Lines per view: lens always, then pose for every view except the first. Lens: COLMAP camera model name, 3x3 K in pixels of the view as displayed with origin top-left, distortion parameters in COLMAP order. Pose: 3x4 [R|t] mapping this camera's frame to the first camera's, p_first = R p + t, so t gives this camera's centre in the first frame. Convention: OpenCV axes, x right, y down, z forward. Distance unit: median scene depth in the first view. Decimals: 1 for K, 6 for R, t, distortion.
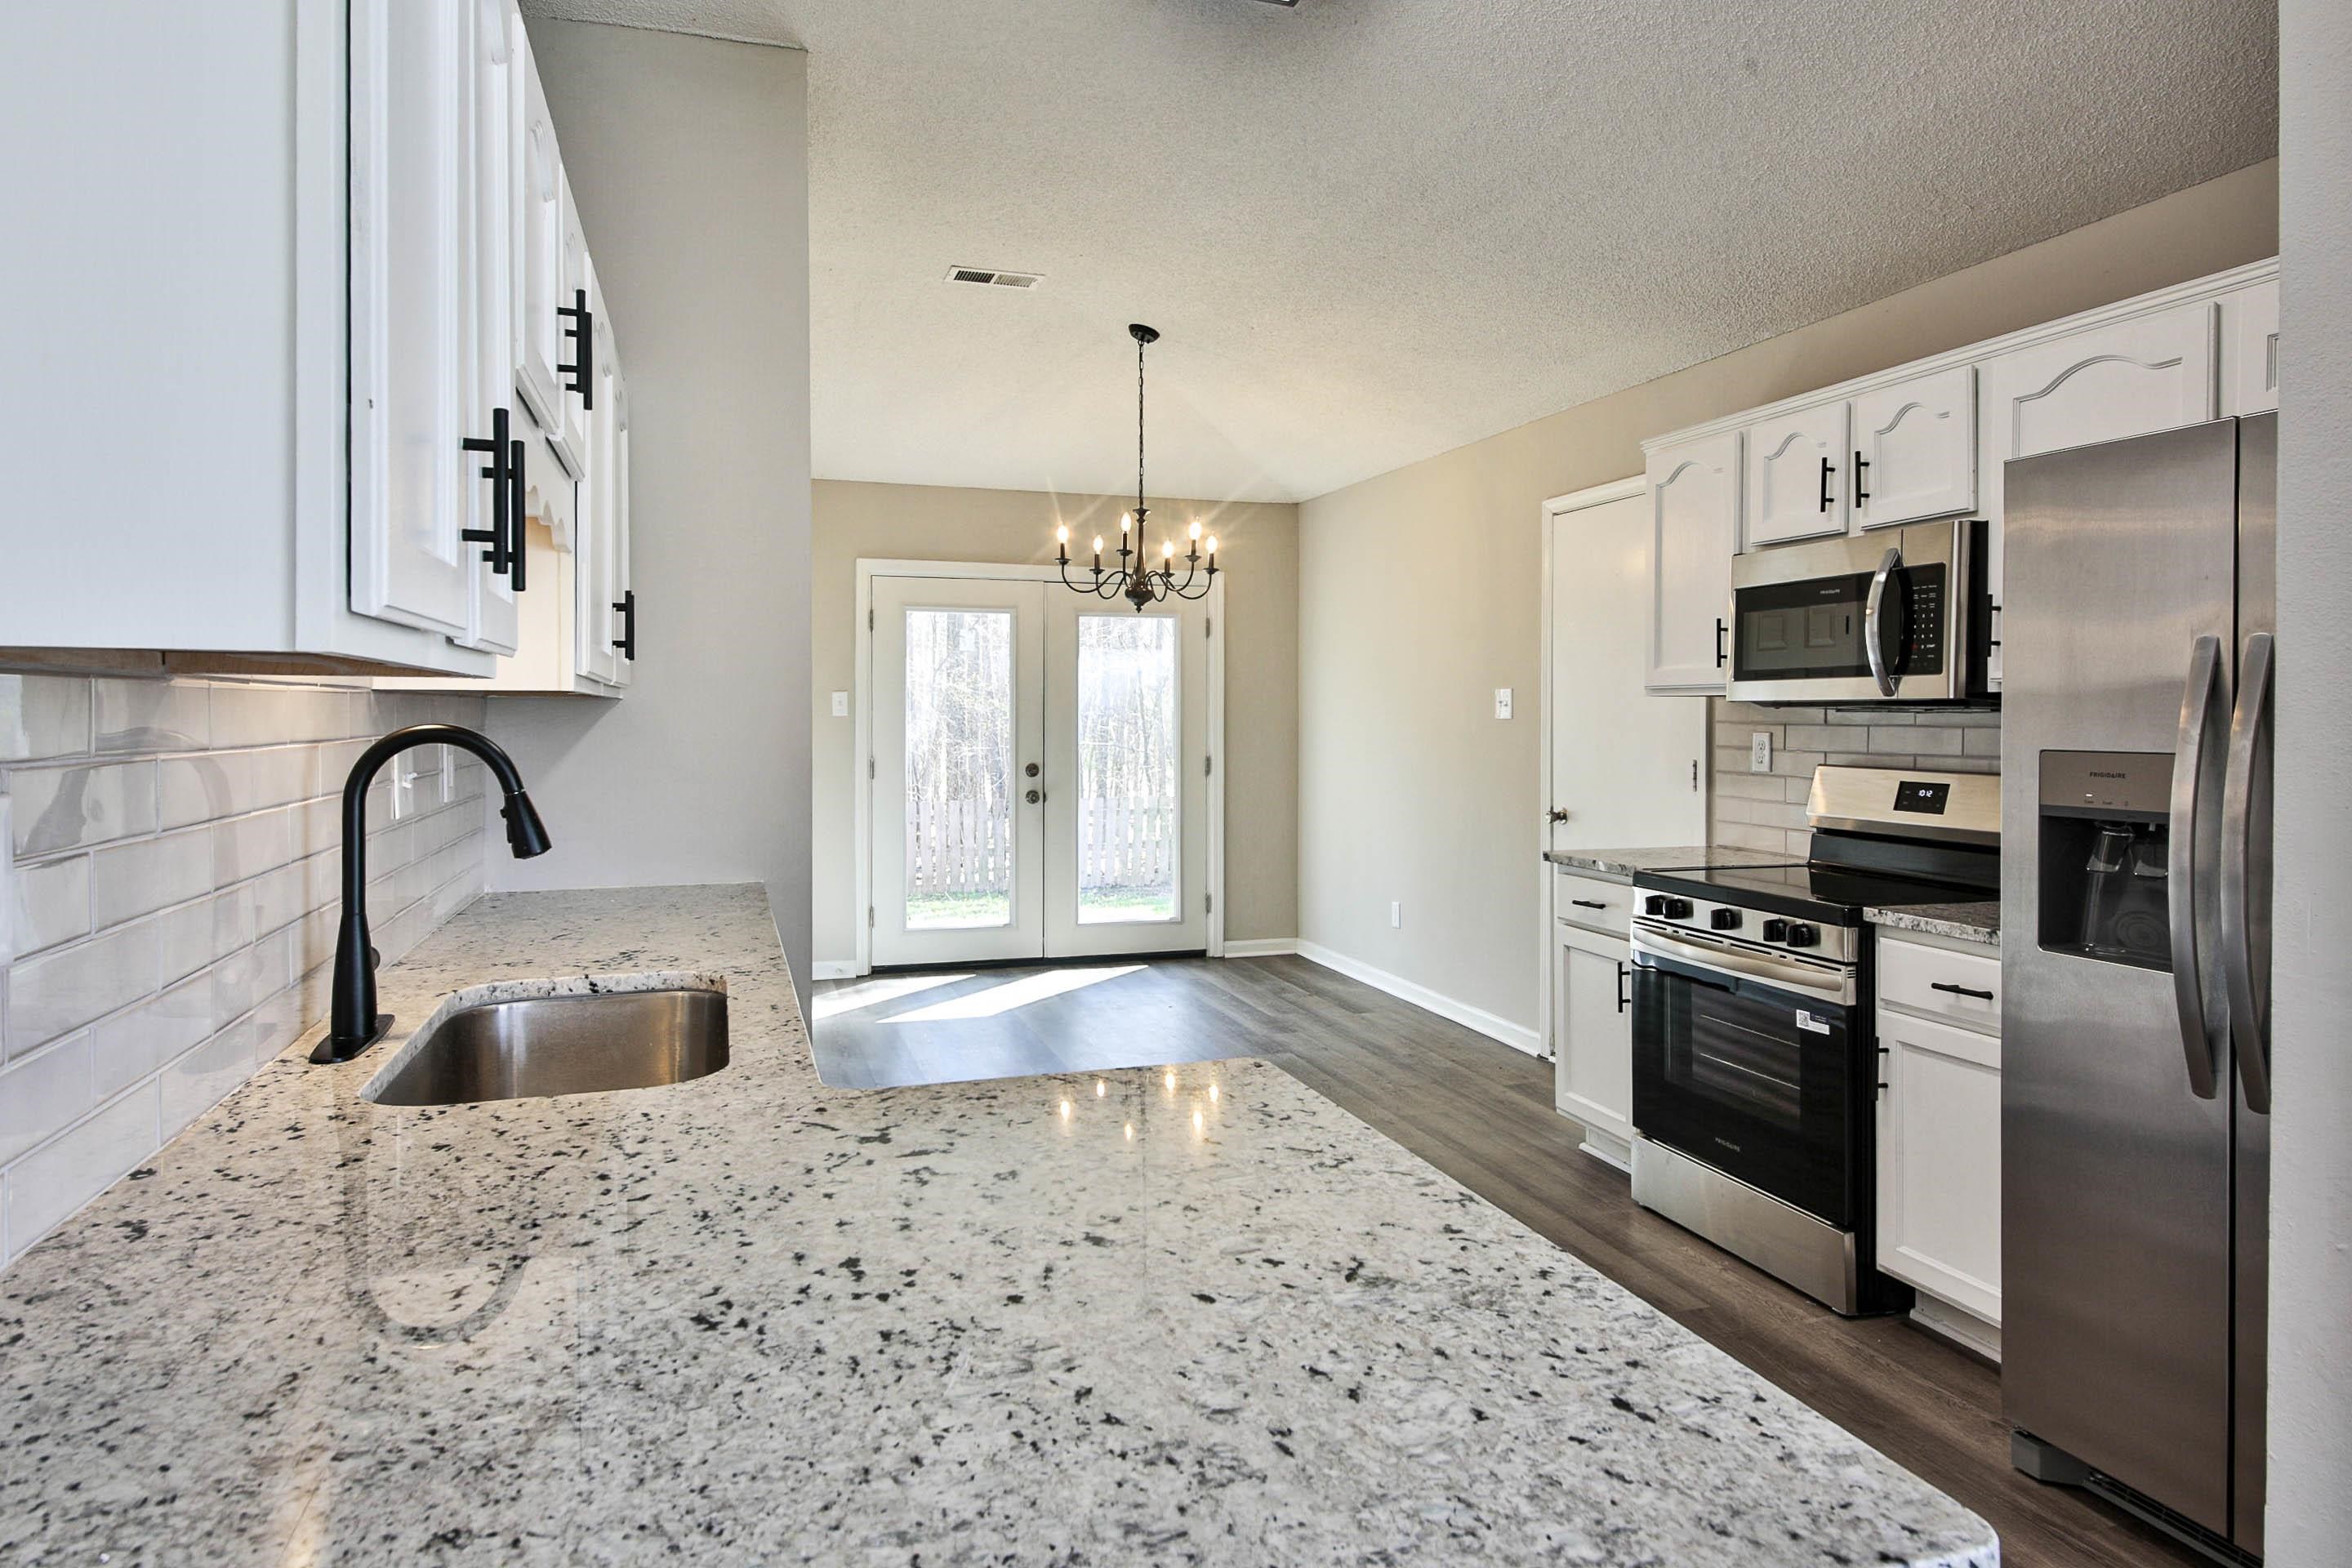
lens RADIAL K [[1401.6, 0, 1135.4], [0, 1401.6, 745.2], [0, 0, 1]] dist [0.004227, 0.000276]
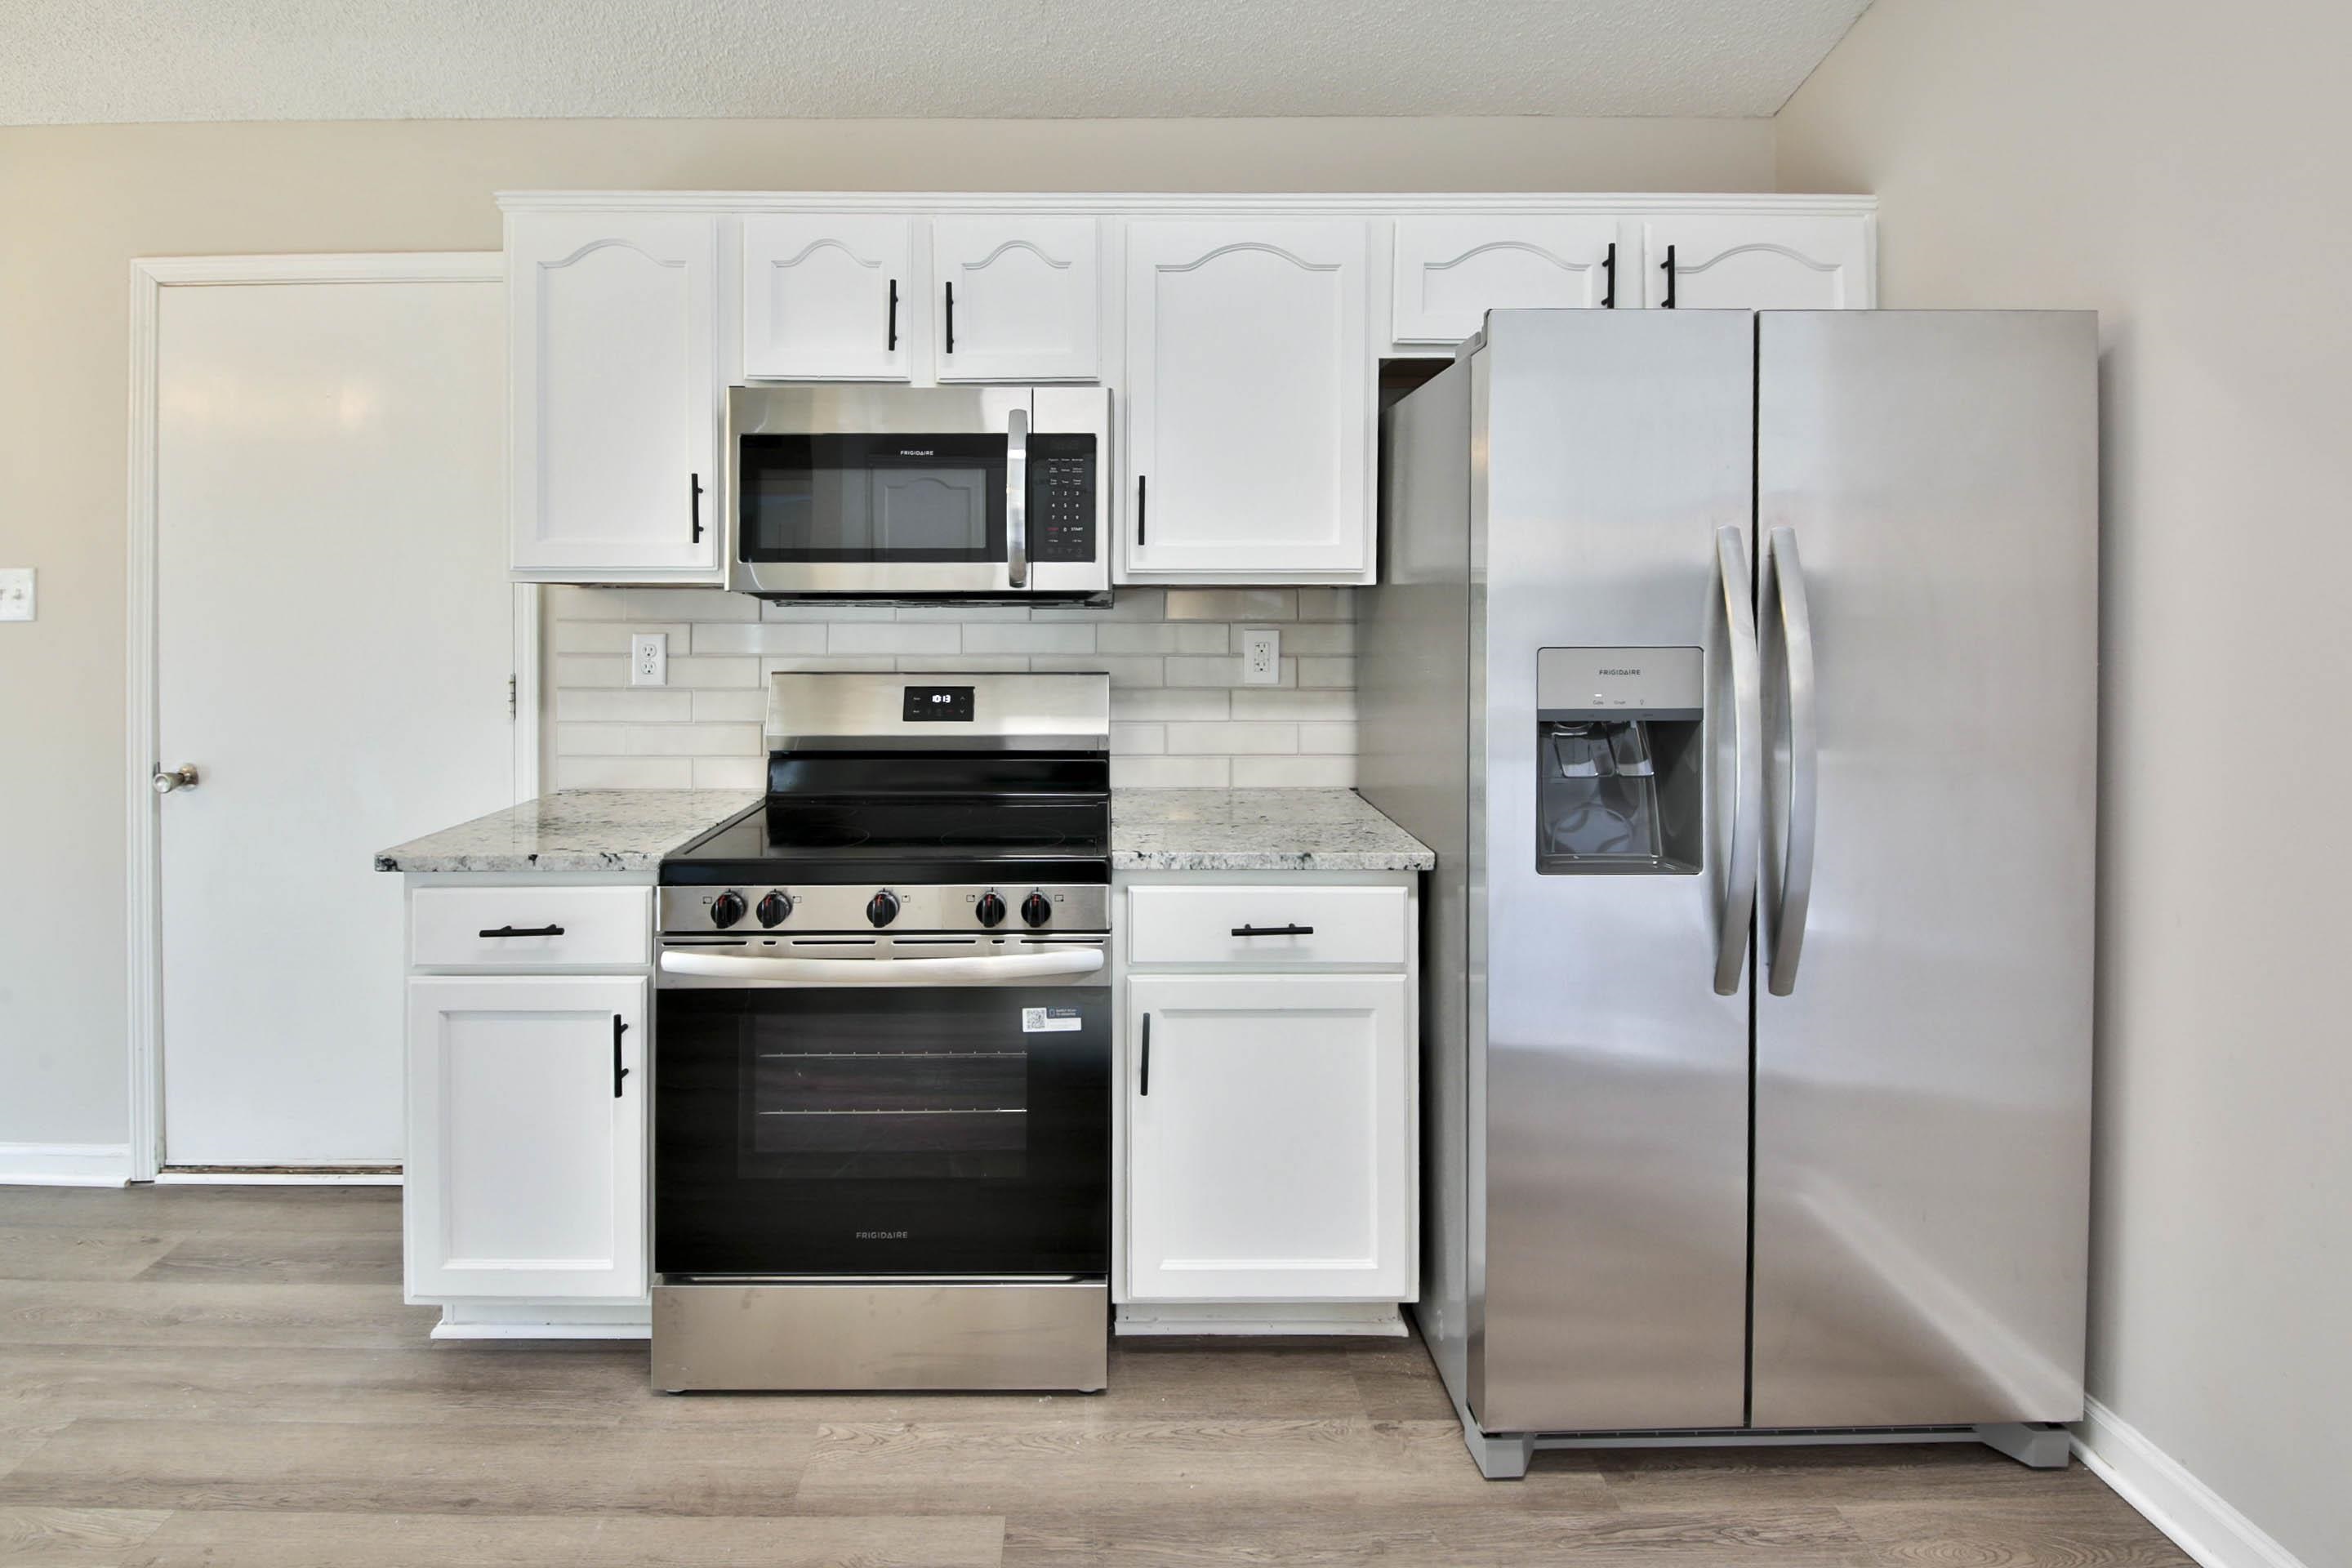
lens RADIAL K [[1073.0, 0, 1114.0], [0, 1073.0, 603.2], [0, 0, 1]] dist [0.001933, -0.006930]
pose [[0.279281, -0.004430, 0.960199, -0.044362], [0.027568, 0.999614, -0.003407, -0.018451], [-0.959814, 0.027422, 0.279296, 0.668063]]
